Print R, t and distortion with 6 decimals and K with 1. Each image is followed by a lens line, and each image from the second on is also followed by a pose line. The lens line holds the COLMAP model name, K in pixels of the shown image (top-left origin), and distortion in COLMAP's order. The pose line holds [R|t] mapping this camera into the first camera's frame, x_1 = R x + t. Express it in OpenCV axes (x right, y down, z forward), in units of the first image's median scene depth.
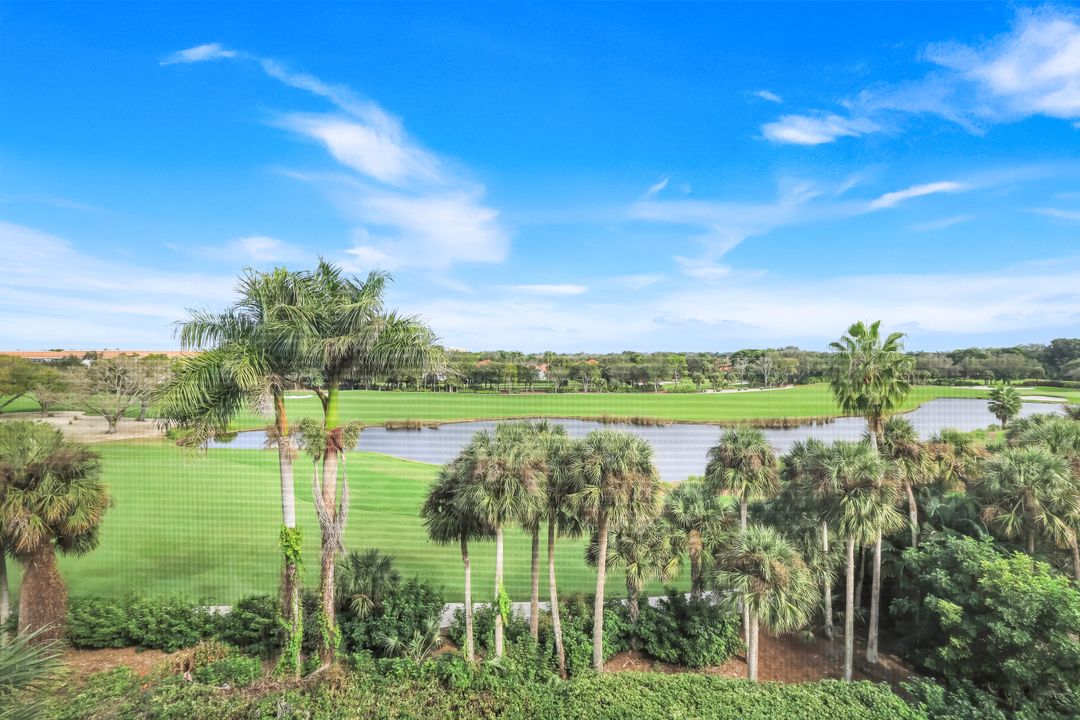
lens RADIAL K [[476.7, 0, 539.0], [0, 476.7, 353.4], [0, 0, 1]] dist [-0.009421, 0.000180]
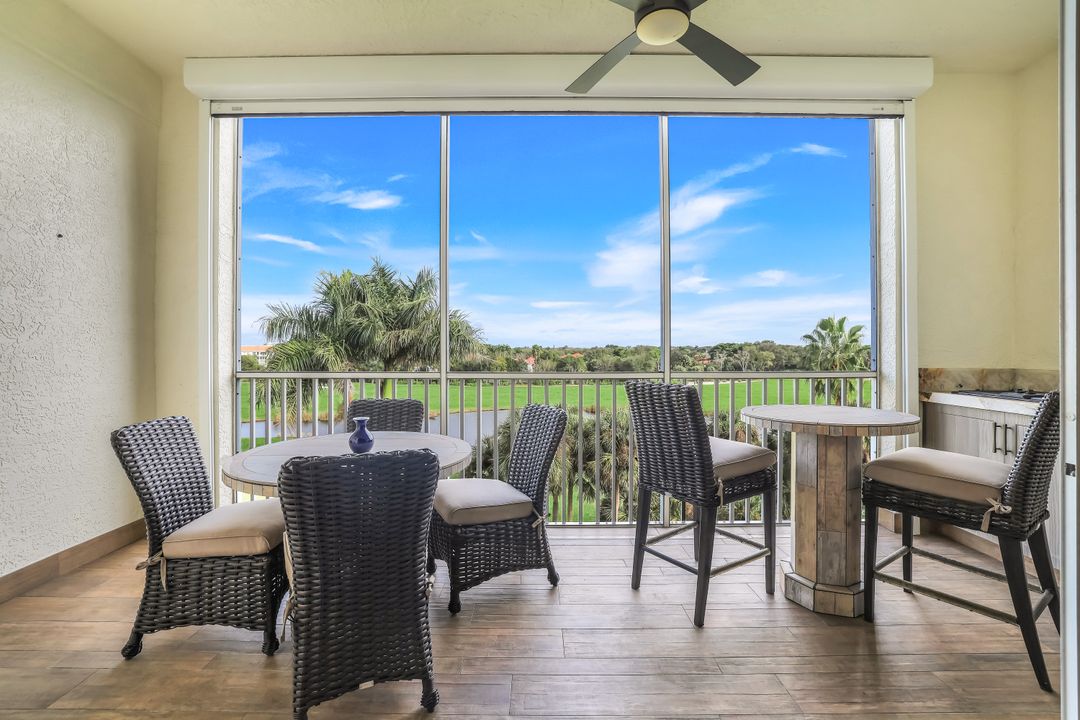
lens RADIAL K [[476.7, 0, 539.0], [0, 476.7, 353.4], [0, 0, 1]] dist [-0.009421, 0.000180]
pose [[0.999164, -0.000559, 0.040873, -0.068279], [0.000048, 0.999922, 0.012509, 0.005763], [-0.040877, -0.012496, 0.999086, -0.113263]]
